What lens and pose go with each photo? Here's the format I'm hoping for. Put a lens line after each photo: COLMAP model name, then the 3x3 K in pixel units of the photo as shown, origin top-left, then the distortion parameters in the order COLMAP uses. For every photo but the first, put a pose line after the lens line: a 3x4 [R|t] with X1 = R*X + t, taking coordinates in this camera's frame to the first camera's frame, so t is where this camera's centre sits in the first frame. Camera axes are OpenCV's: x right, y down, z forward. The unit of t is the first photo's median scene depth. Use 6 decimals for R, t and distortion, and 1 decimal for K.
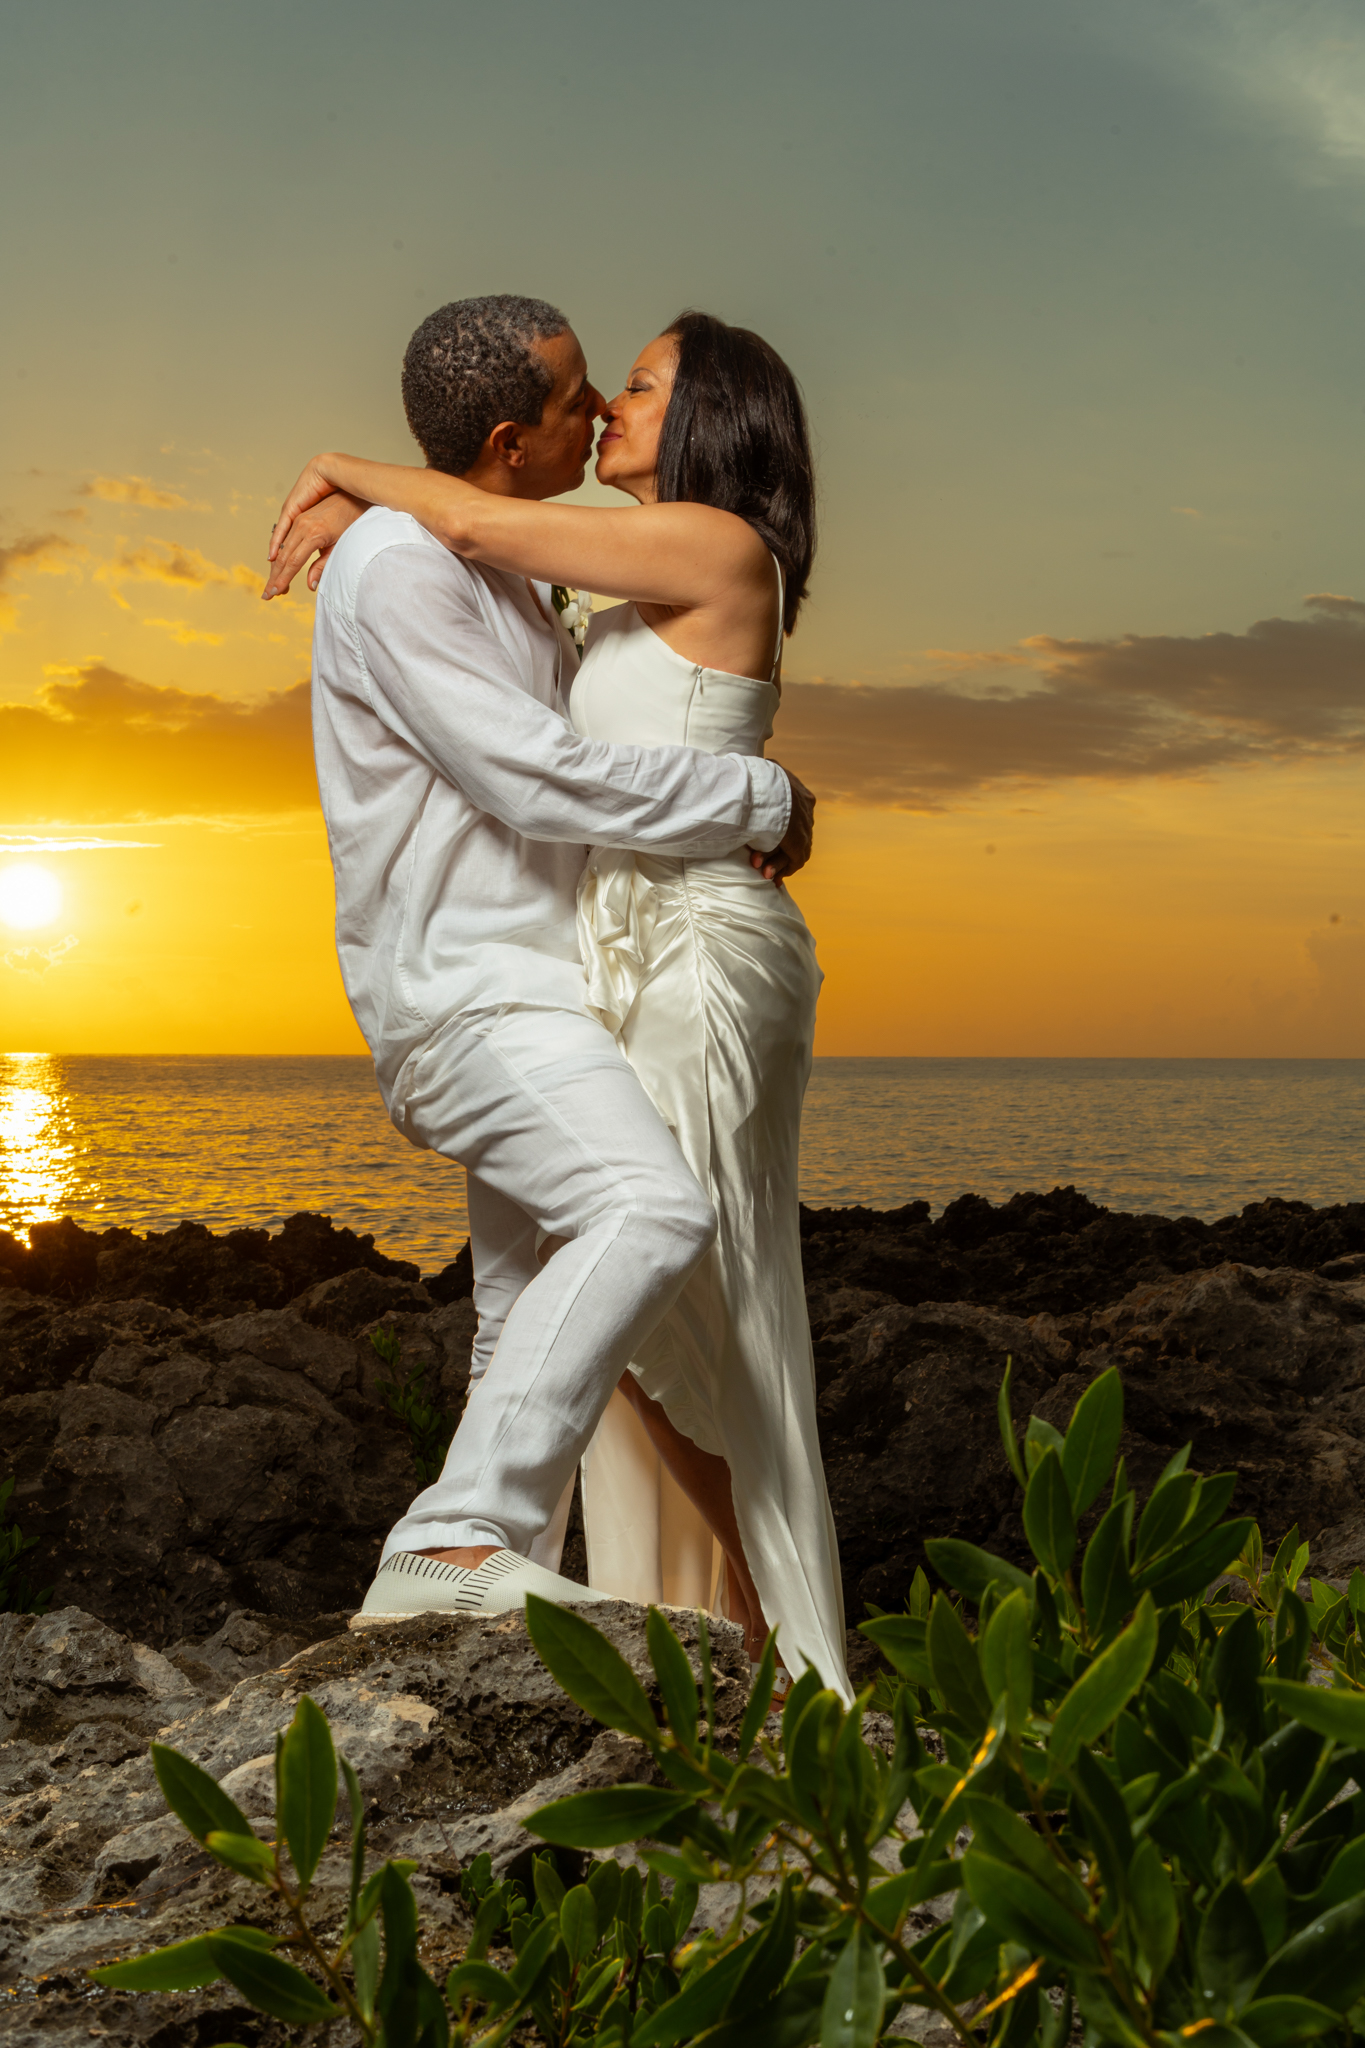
lens RADIAL K [[3102.2, 0, 682.5], [0, 3102.2, 1024.0], [0, 0, 1]] dist [-0.033664, -0.028009]
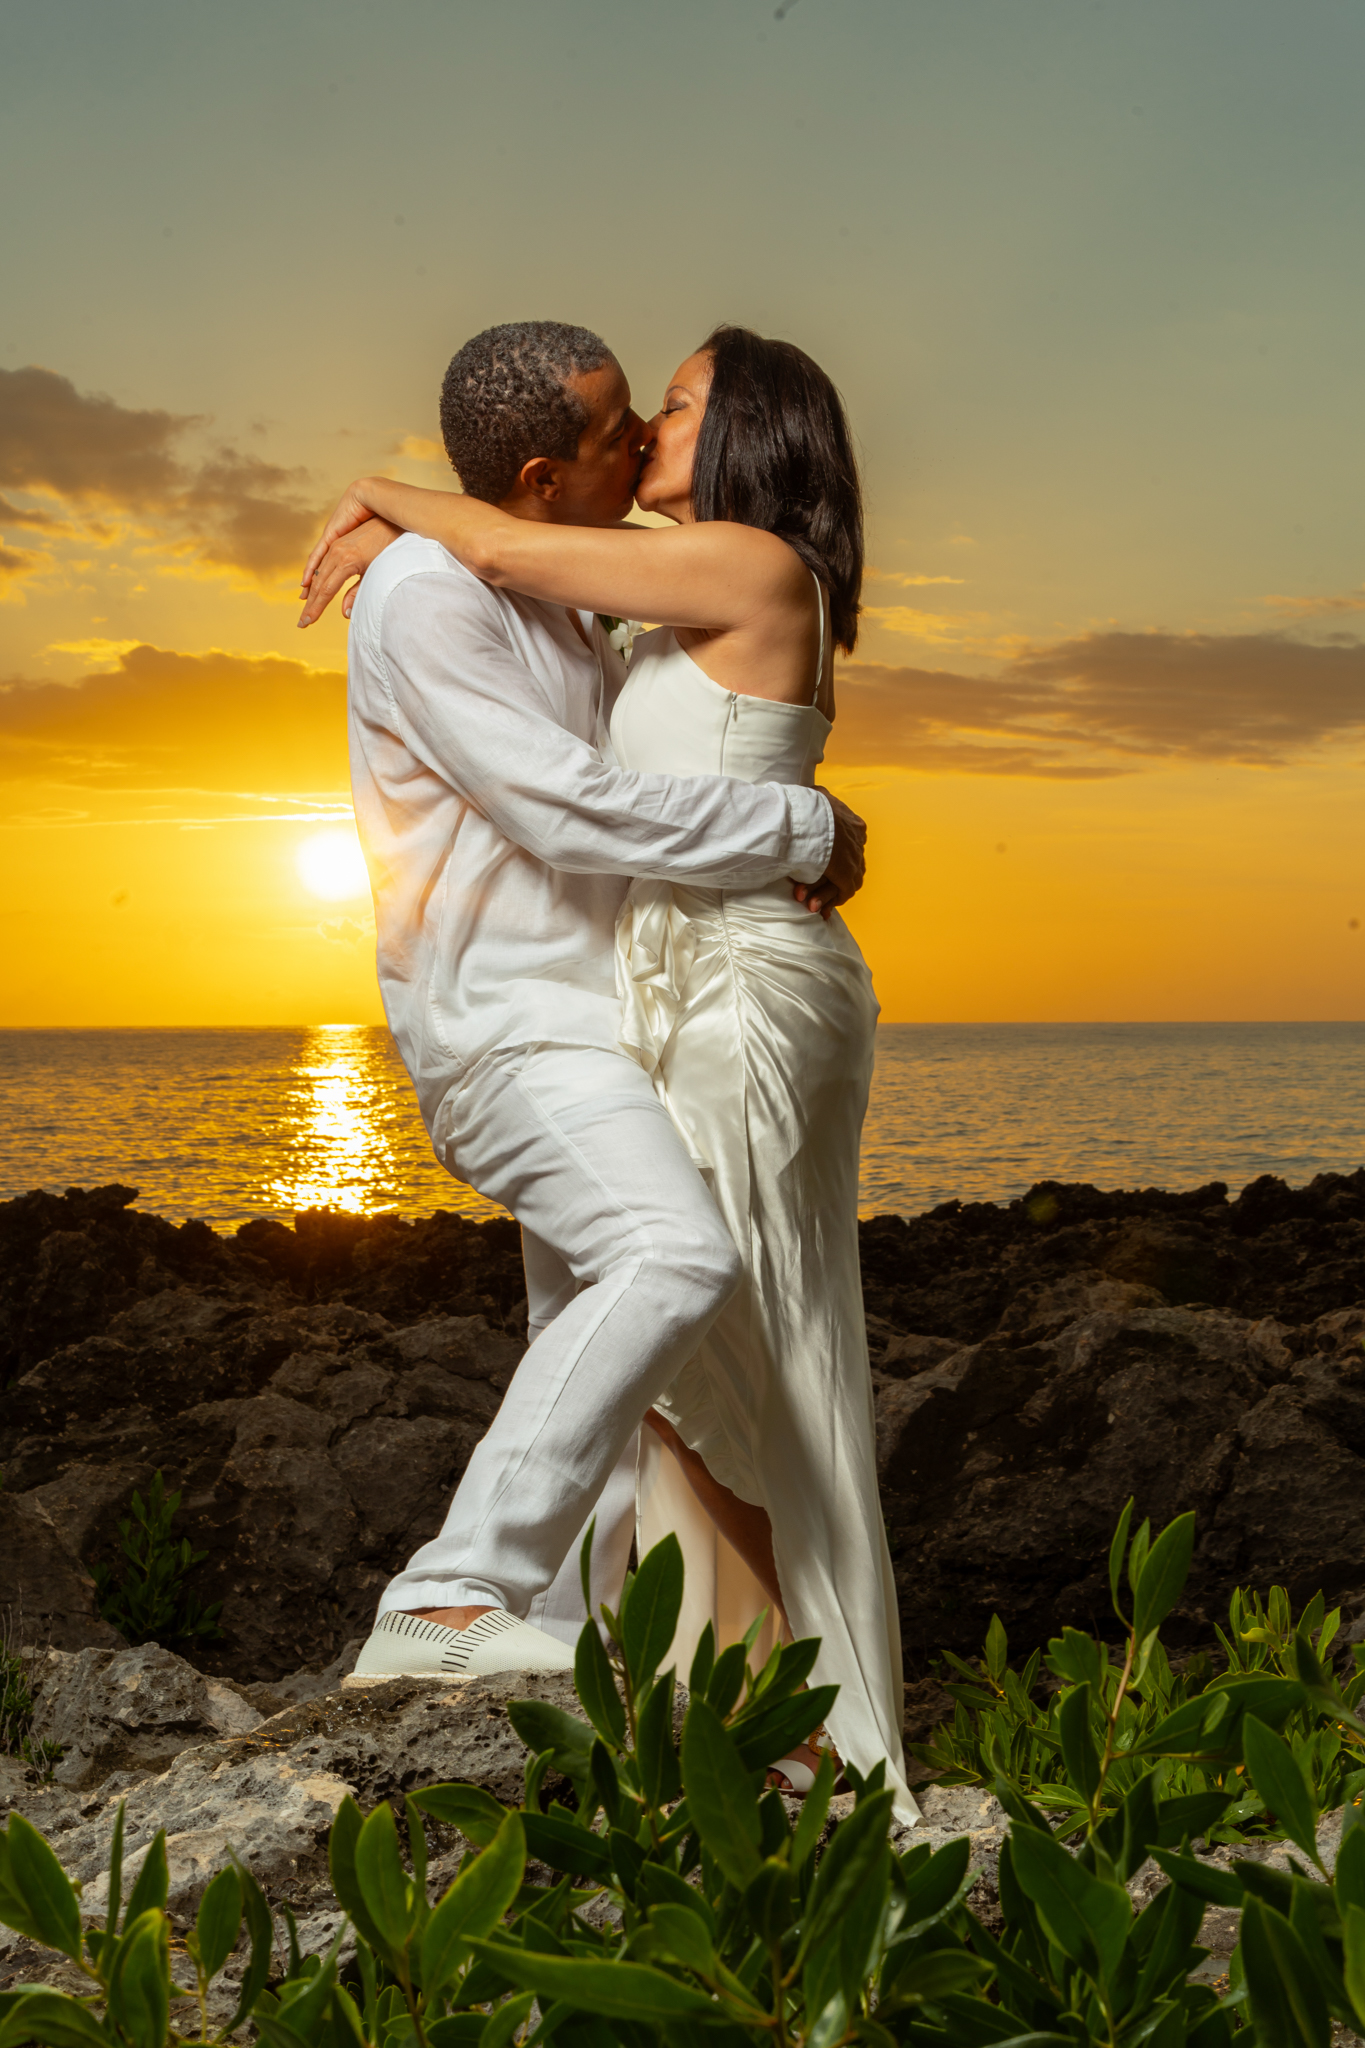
lens RADIAL K [[3200.4, 0, 682.5], [0, 3200.4, 1024.0], [0, 0, 1]] dist [-0.038094, -0.009698]
pose [[0.995149, -0.007760, -0.098072, 0.041950], [0.008689, 0.999921, 0.009043, -0.009956], [0.097994, -0.009851, 0.995138, 0.001107]]
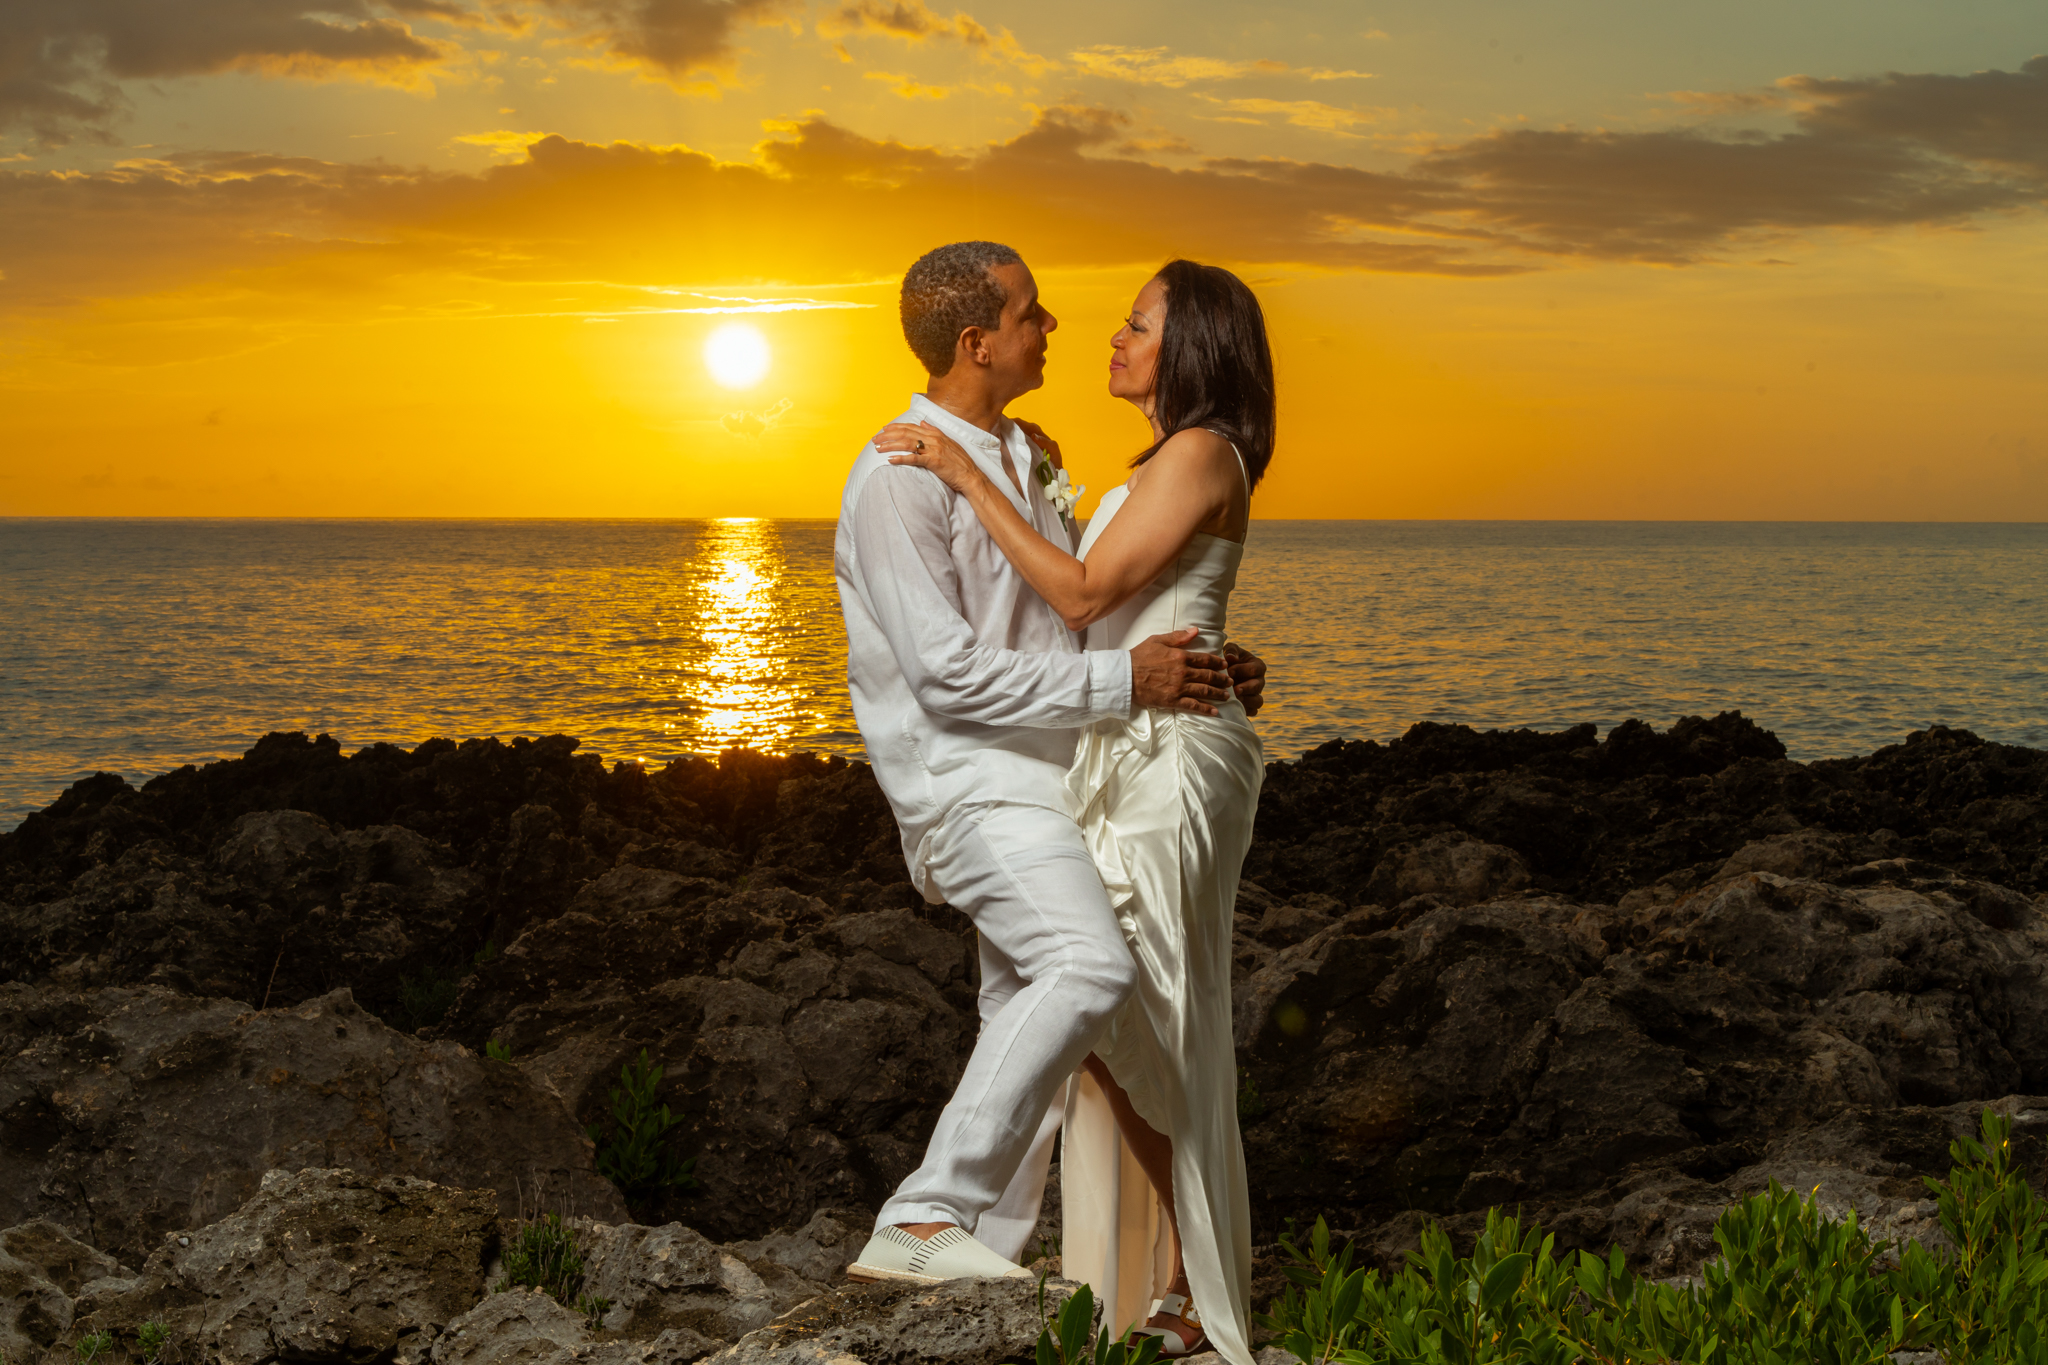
lens RADIAL K [[3128.5, 0, 1024.0], [0, 3128.5, 682.5], [0, 0, 1]] dist [-0.043484, -0.001976]
pose [[0.993224, 0.004795, -0.116117, 0.055356], [0.001753, 0.998416, 0.056229, -0.062282], [0.116202, -0.056051, 0.991643, -0.149219]]
